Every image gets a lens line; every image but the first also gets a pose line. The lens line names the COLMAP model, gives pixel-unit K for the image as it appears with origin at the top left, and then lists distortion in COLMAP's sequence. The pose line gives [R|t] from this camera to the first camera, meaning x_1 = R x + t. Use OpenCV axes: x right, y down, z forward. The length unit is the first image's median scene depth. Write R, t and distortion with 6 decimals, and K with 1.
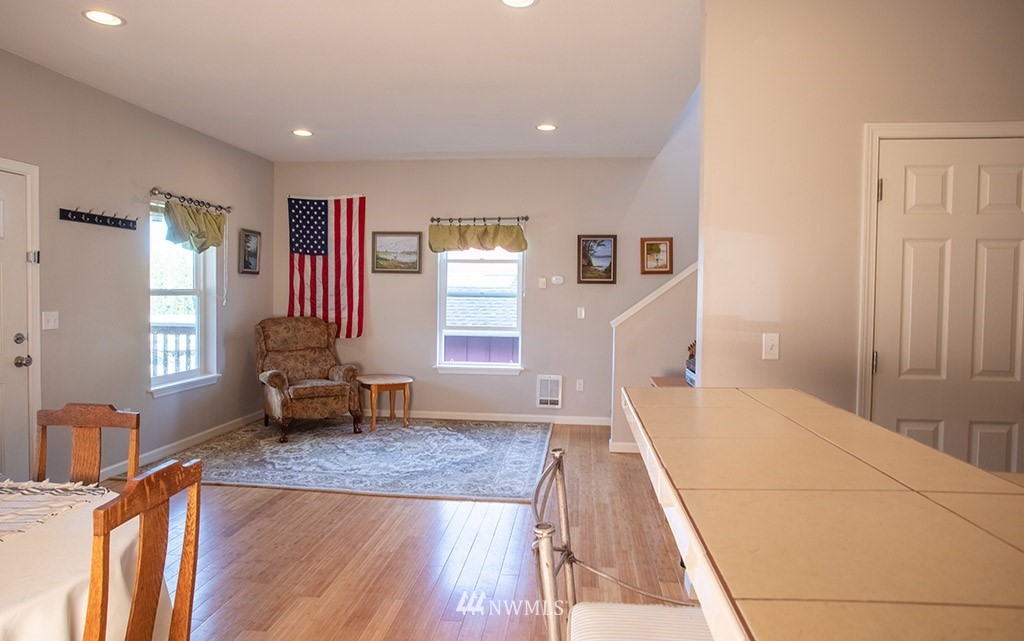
lens RADIAL K [[623.1, 0, 498.5], [0, 623.1, 315.3], [0, 0, 1]] dist [-0.002324, 0.000186]
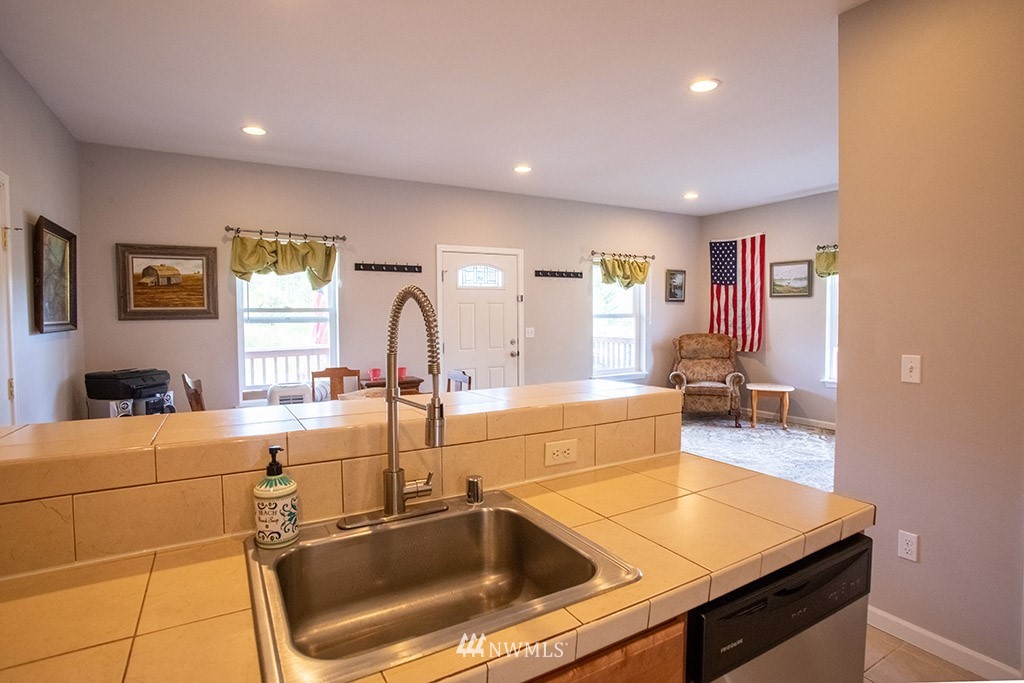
lens RADIAL K [[521.4, 0, 512.0], [0, 521.4, 341.5], [0, 0, 1]] dist [-0.092402, 0.043142]
pose [[0.603693, 0.027501, -0.796742, 0.284214], [-0.014178, 0.999617, 0.023761, -0.000611], [0.797091, -0.003048, 0.603852, 0.021679]]
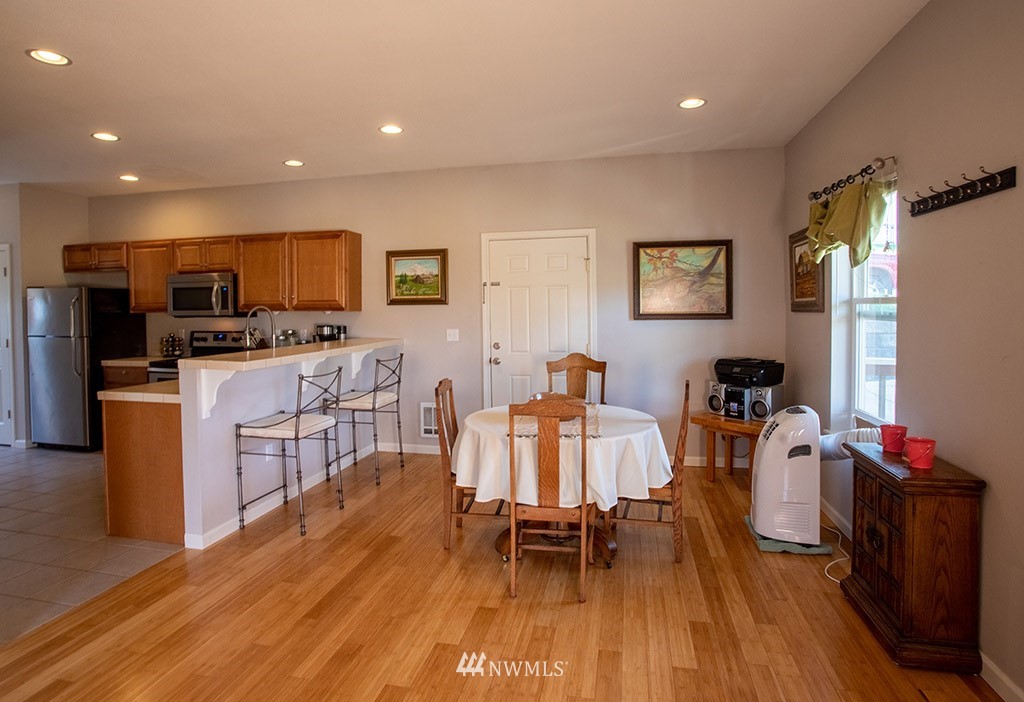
lens RADIAL K [[555.0, 0, 497.2], [0, 555.0, 322.8], [0, 0, 1]] dist [-0.082284, 0.043316]
pose [[-0.994441, -0.005619, 0.105145, -0.218112], [0.000809, 0.998138, 0.060994, -0.033114], [-0.105292, 0.060740, -0.992585, 0.715955]]
